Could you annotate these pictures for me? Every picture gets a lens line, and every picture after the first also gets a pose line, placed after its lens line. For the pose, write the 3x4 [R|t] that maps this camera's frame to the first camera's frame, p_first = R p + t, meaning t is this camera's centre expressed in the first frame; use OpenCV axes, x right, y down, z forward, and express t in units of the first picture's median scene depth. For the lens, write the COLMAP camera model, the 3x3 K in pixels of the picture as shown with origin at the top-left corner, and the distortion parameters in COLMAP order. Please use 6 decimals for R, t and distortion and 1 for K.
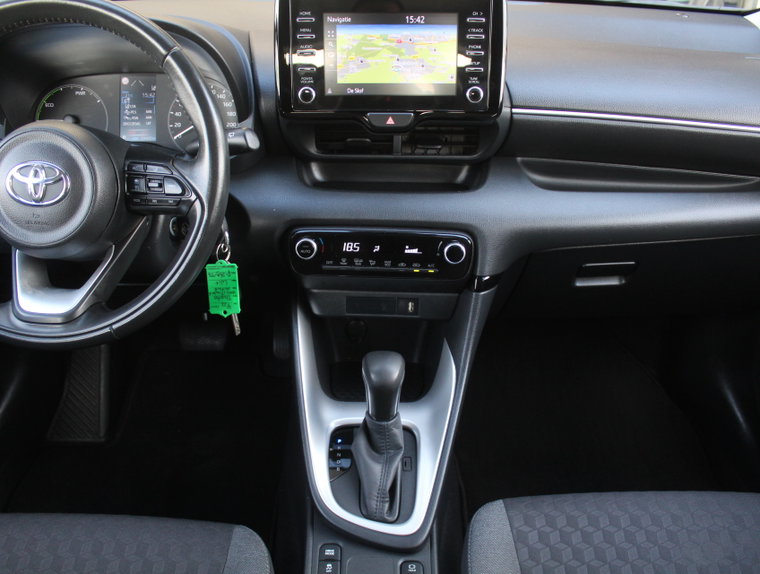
lens RADIAL K [[731.4, 0, 383.5], [0, 731.4, 287.1], [0, 0, 1]] dist [-0.108874, 0.000000]
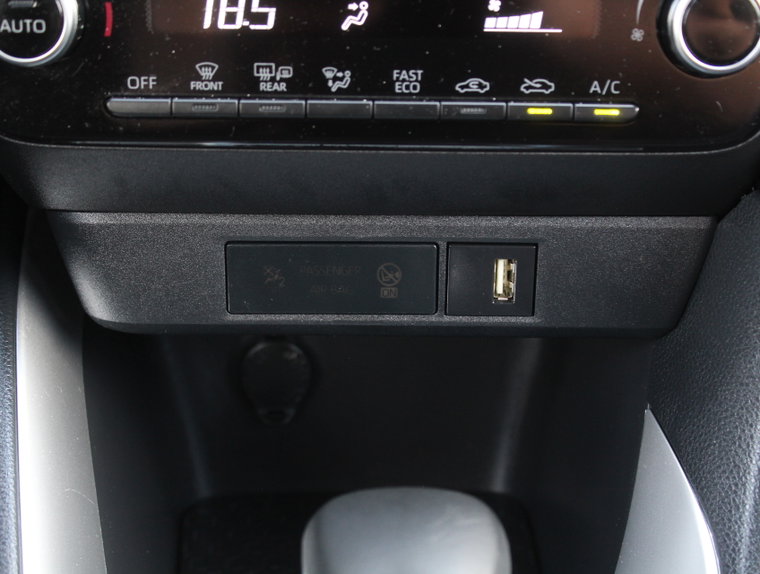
lens RADIAL K [[1418.4, 0, 379.3], [0, 1418.4, 286.8], [0, 0, 1]] dist [0.023019, 0.000000]
pose [[0.999178, -0.022990, 0.033400, -0.018506], [0.022544, 0.999652, 0.013662, 0.023325], [-0.033703, -0.012898, 0.999349, 0.573056]]
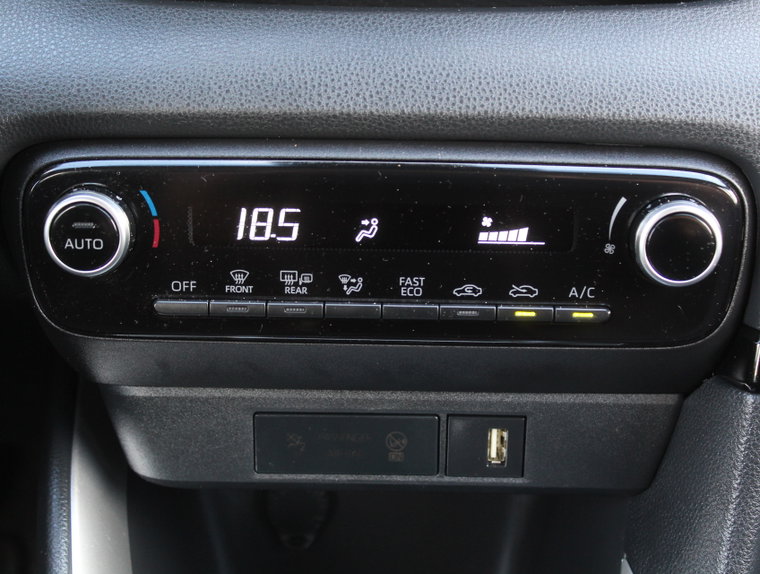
lens RADIAL K [[1418.4, 0, 380.7], [0, 1418.4, 288.8], [0, 0, 1]] dist [0.023019, 0.000000]
pose [[0.999730, -0.015480, 0.017307, -0.013761], [0.015675, 0.999815, -0.011184, -0.026180], [-0.017131, 0.011452, 0.999788, 0.504291]]
